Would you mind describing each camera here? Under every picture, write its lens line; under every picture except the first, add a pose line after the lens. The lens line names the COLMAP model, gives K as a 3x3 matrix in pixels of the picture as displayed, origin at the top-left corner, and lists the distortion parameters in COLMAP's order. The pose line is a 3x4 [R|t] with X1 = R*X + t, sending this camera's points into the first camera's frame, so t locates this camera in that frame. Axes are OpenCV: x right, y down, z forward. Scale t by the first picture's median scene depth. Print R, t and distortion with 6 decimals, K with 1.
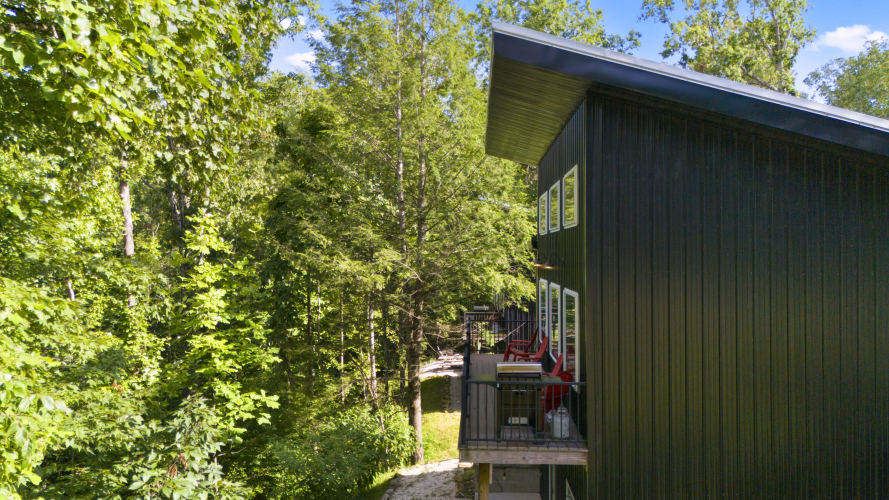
lens RADIAL K [[665.3, 0, 444.5], [0, 665.3, 250.0], [0, 0, 1]] dist [0.104508, -0.147302]
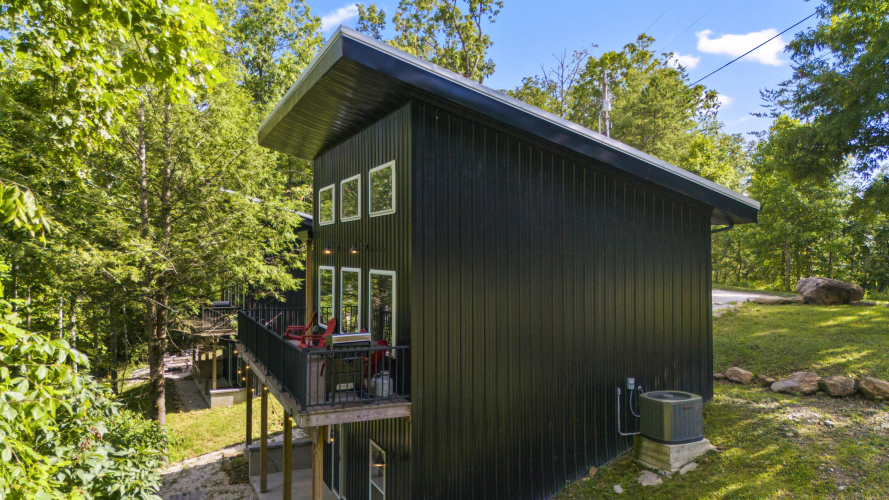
lens RADIAL K [[650.9, 0, 444.5], [0, 650.9, 250.0], [0, 0, 1]] dist [0.083149, -0.081646]
pose [[0.903103, 0.003296, 0.429411, -0.104236], [-0.003793, 0.999993, 0.000300, 0.013462], [-0.429407, -0.001900, 0.903109, -0.026006]]
